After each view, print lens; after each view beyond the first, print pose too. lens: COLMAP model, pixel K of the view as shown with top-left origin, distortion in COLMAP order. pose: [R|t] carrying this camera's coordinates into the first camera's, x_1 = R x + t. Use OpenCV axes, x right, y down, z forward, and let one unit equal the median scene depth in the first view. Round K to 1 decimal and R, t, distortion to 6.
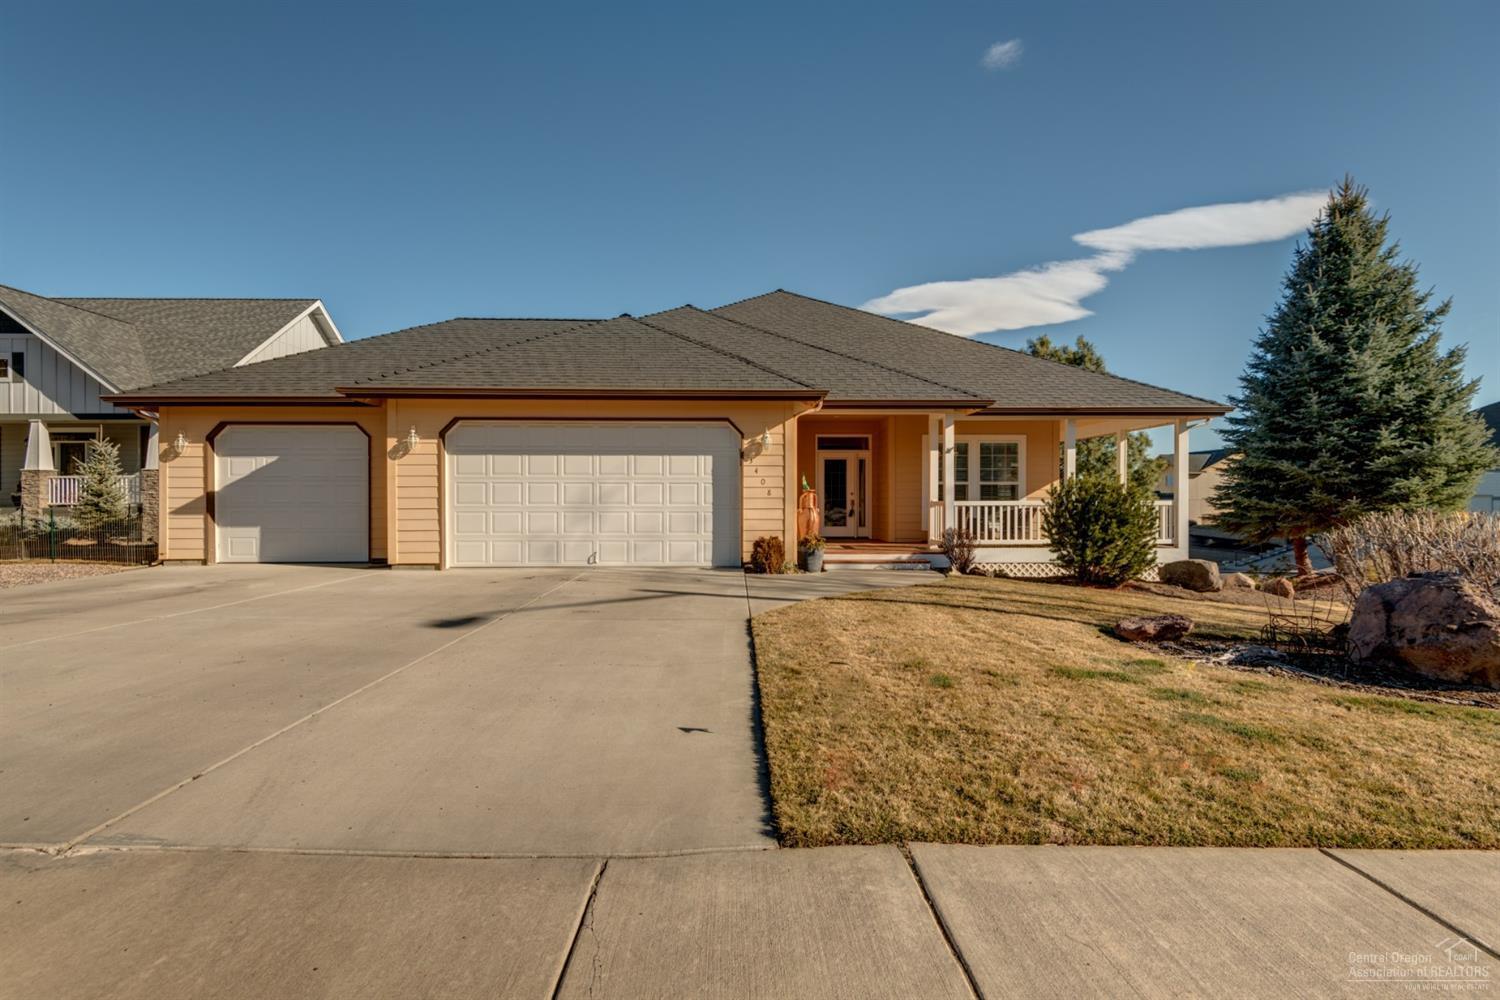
lens RADIAL K [[701.2, 0, 748.0], [0, 701.2, 500.5], [0, 0, 1]] dist [0.000003, -0.000558]
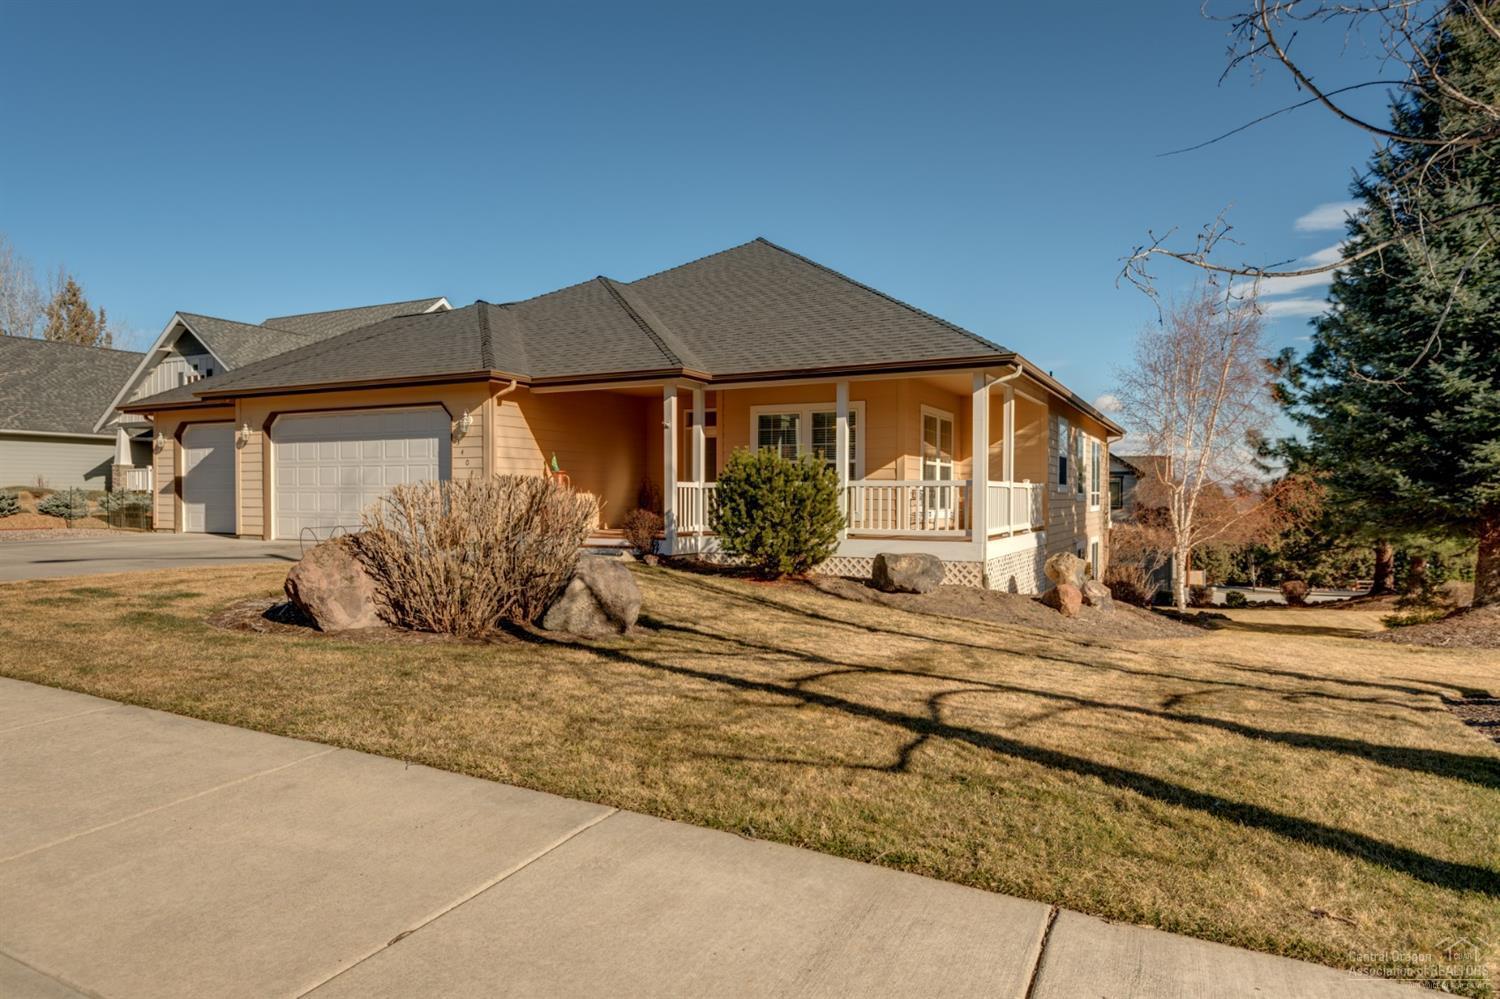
lens RADIAL K [[868.7, 0, 751.5], [0, 868.7, 498.5], [0, 0, 1]] dist [-0.005905, -0.000783]
pose [[0.891497, 0.005530, -0.452993, 0.904058], [0.001301, 0.999890, 0.014767, 0.006340], [0.453025, -0.013754, 0.891392, 0.055039]]
